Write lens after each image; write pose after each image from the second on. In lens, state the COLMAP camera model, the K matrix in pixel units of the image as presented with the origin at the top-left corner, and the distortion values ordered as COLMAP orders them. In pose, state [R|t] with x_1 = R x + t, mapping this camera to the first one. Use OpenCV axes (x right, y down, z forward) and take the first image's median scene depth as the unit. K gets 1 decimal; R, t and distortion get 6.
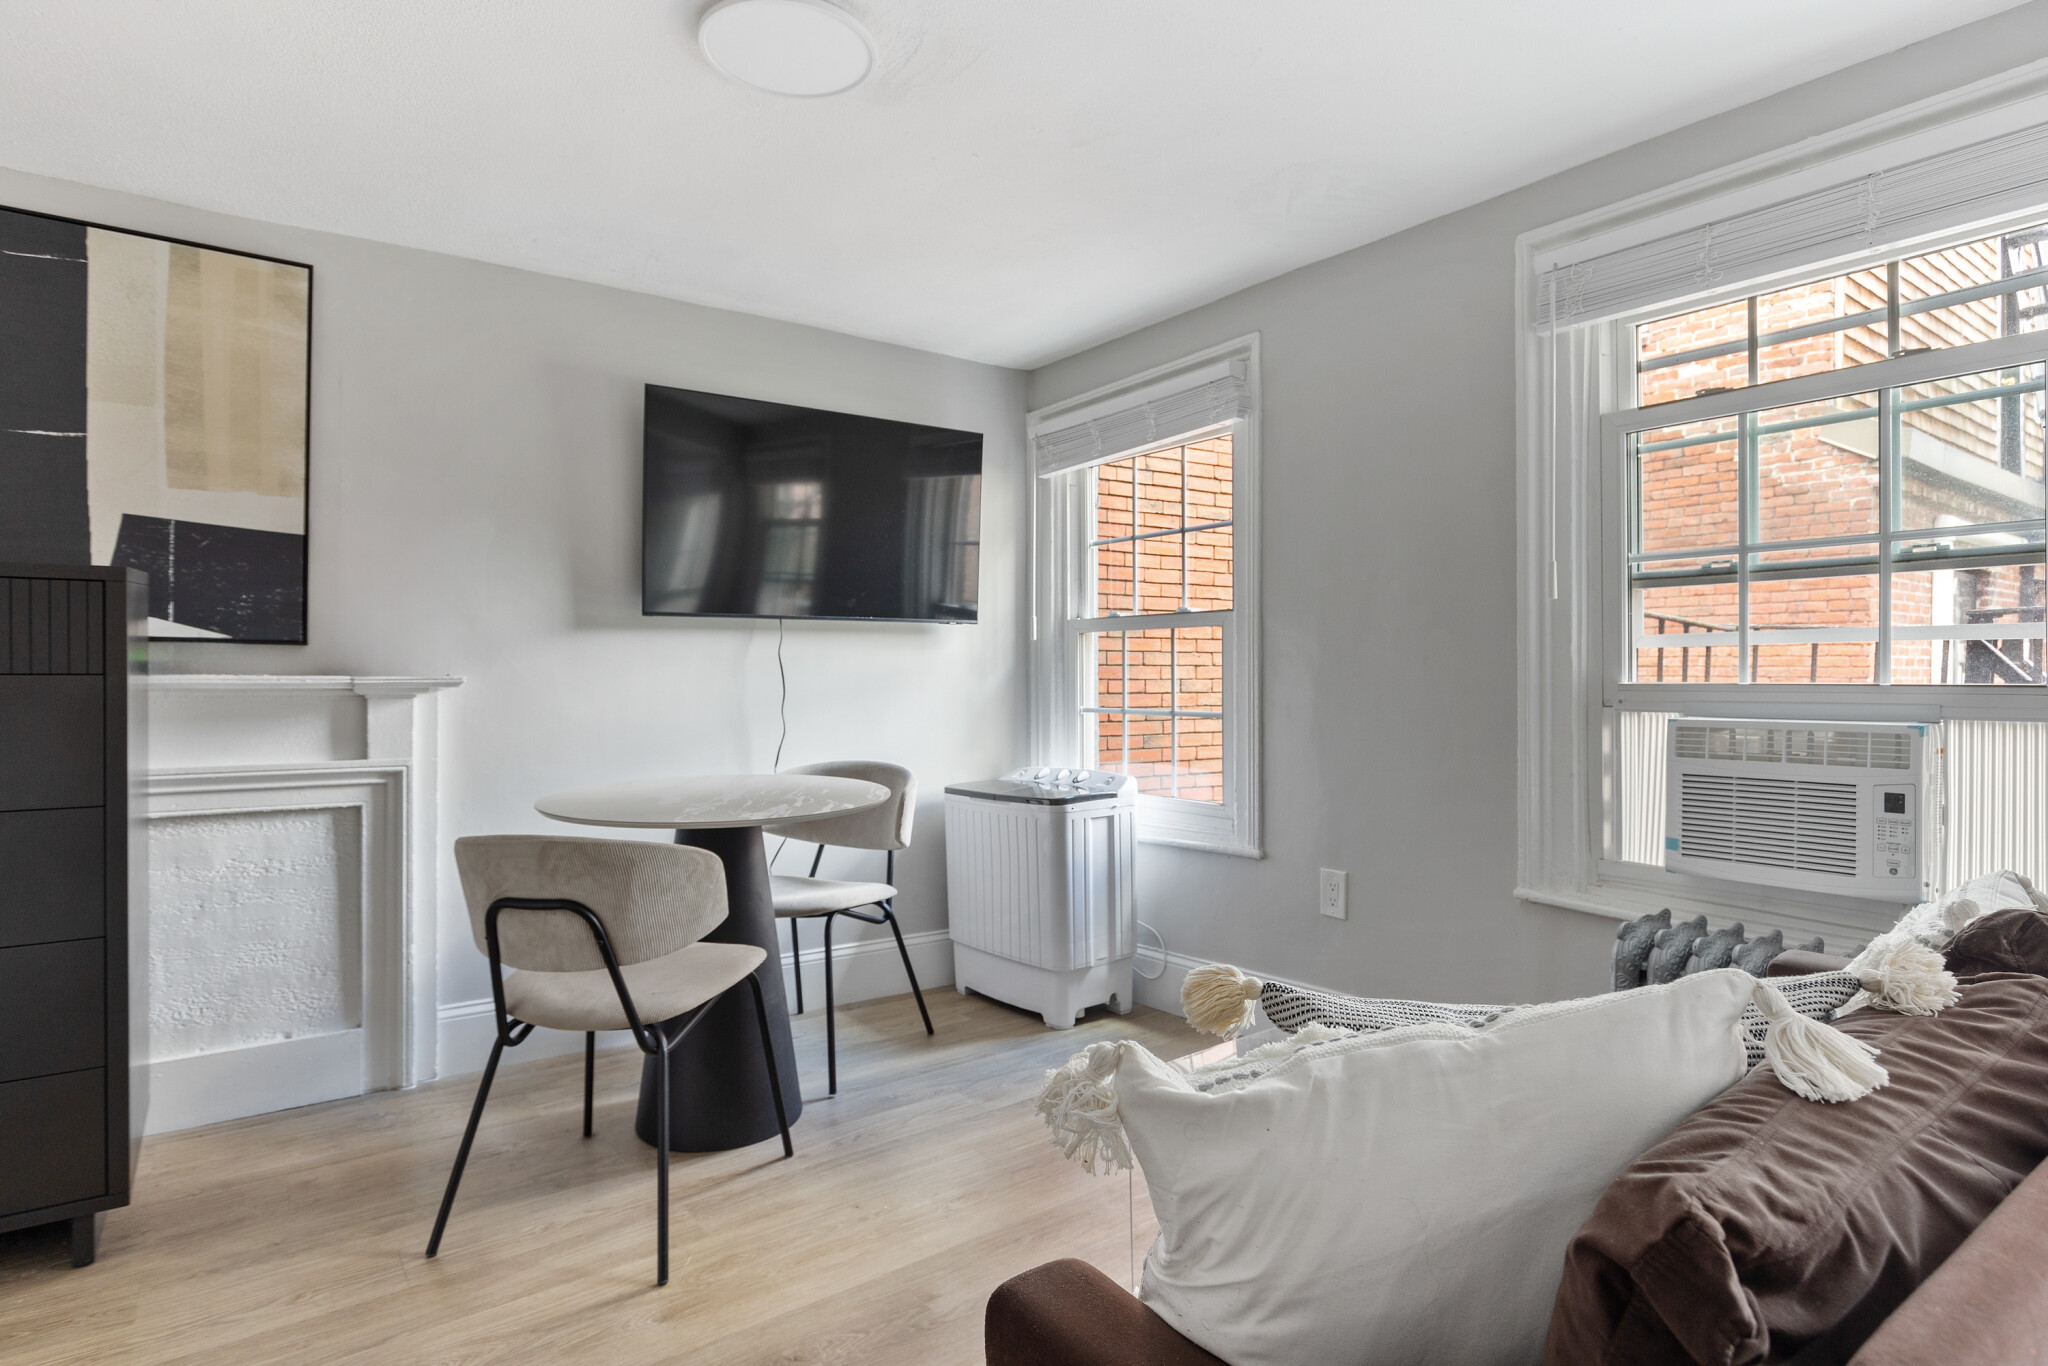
lens RADIAL K [[1107.8, 0, 1025.8], [0, 1107.8, 679.4], [0, 0, 1]] dist [-0.002558, 0.000032]
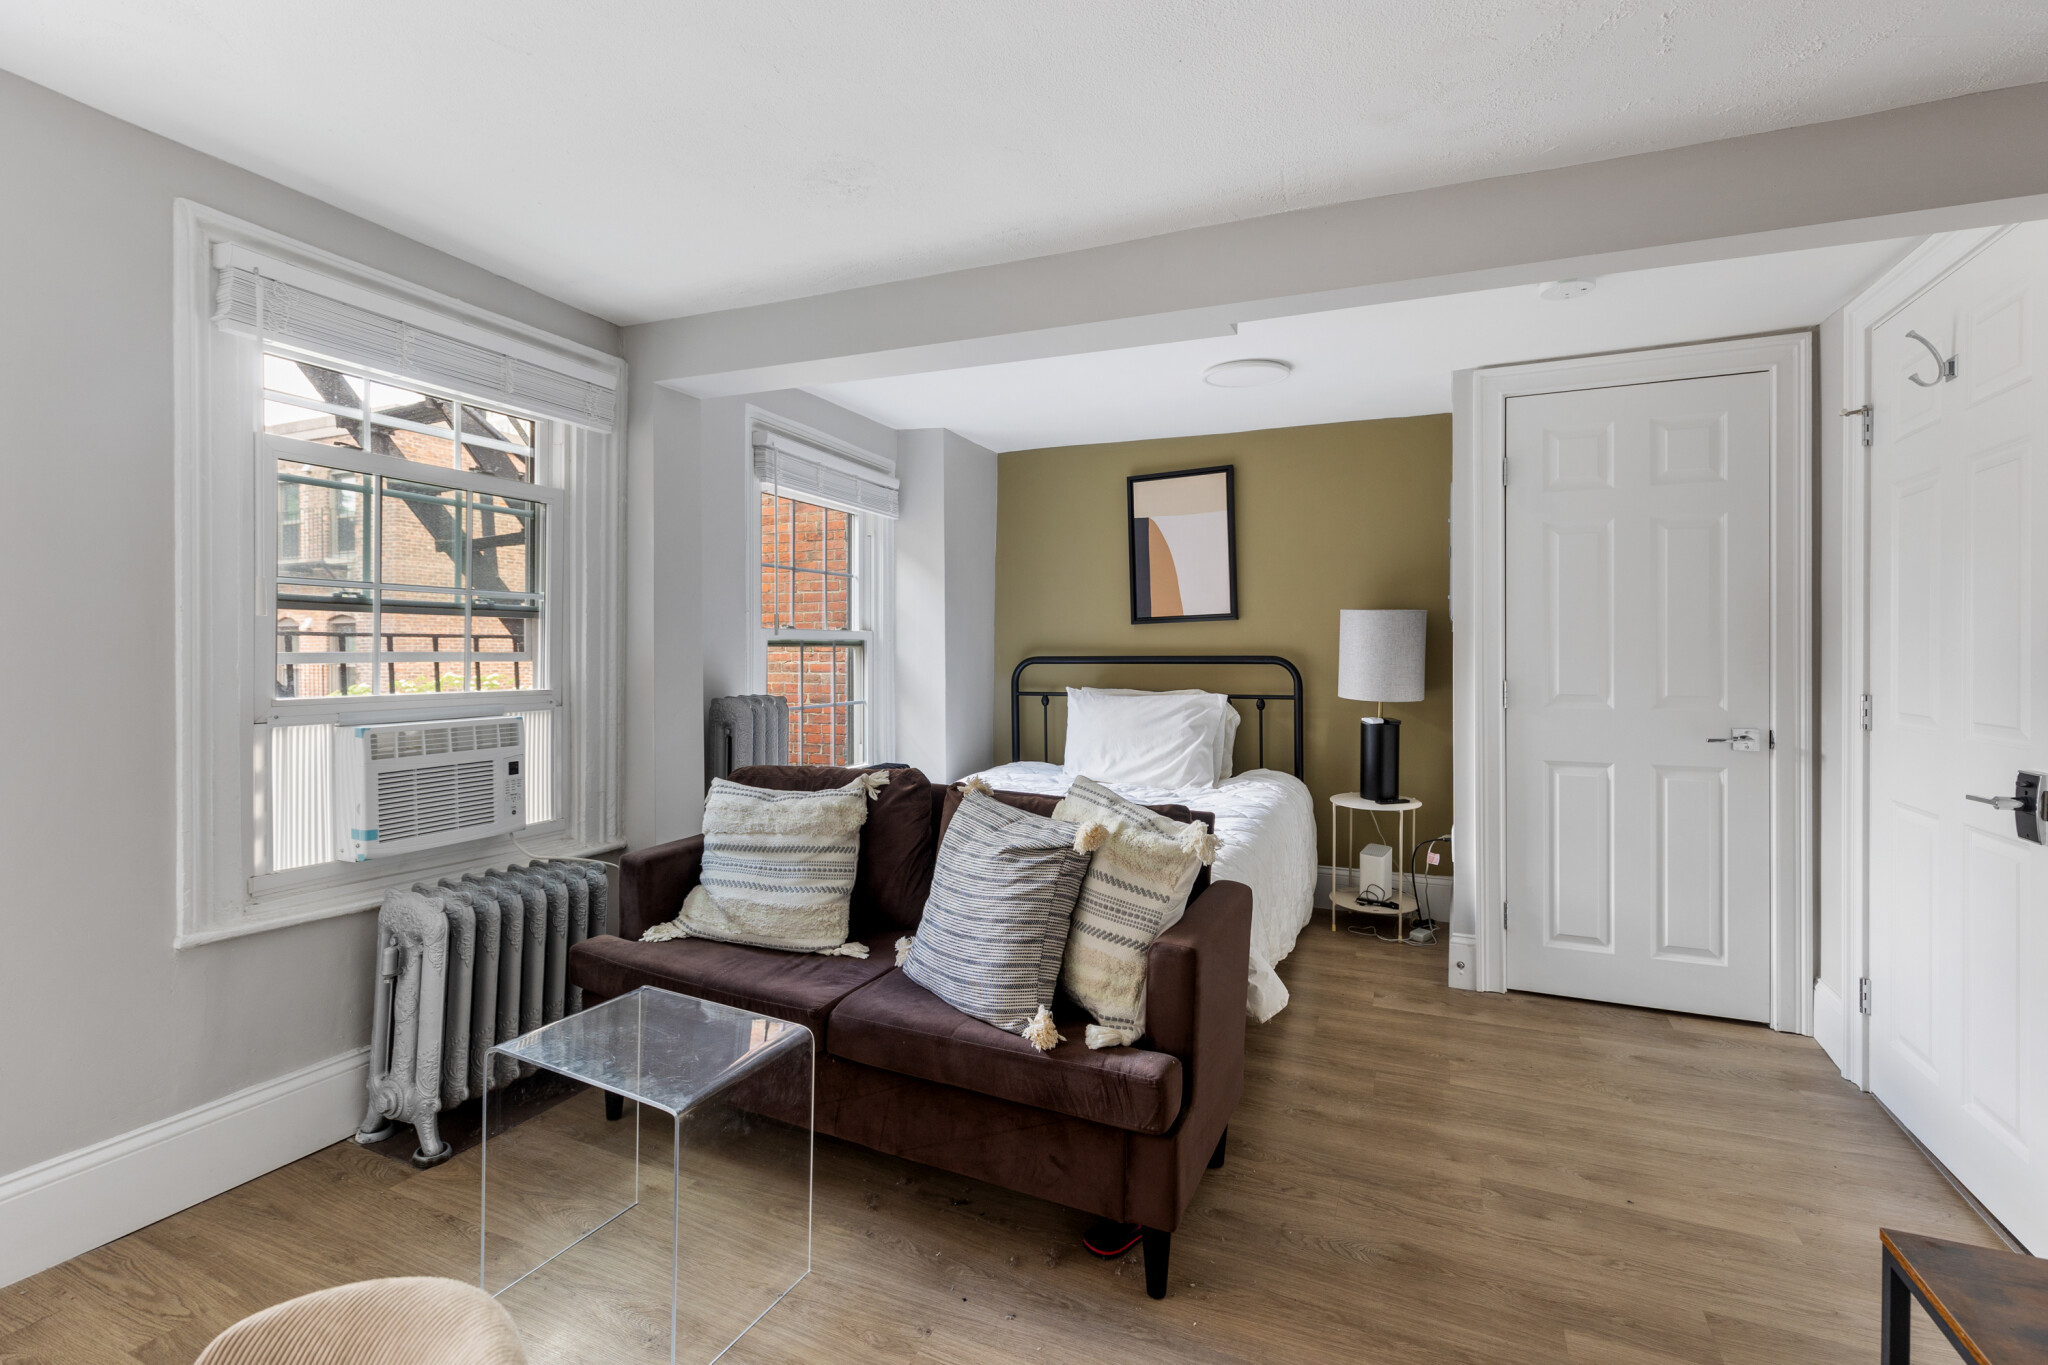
lens RADIAL K [[926.8, 0, 1023.4], [0, 926.8, 661.2], [0, 0, 1]] dist [0.000757, -0.000009]
pose [[-0.500961, -0.002312, 0.865467, -0.487268], [0.005665, 0.999966, 0.005950, -0.029165], [-0.865451, 0.007883, -0.500931, 0.722055]]
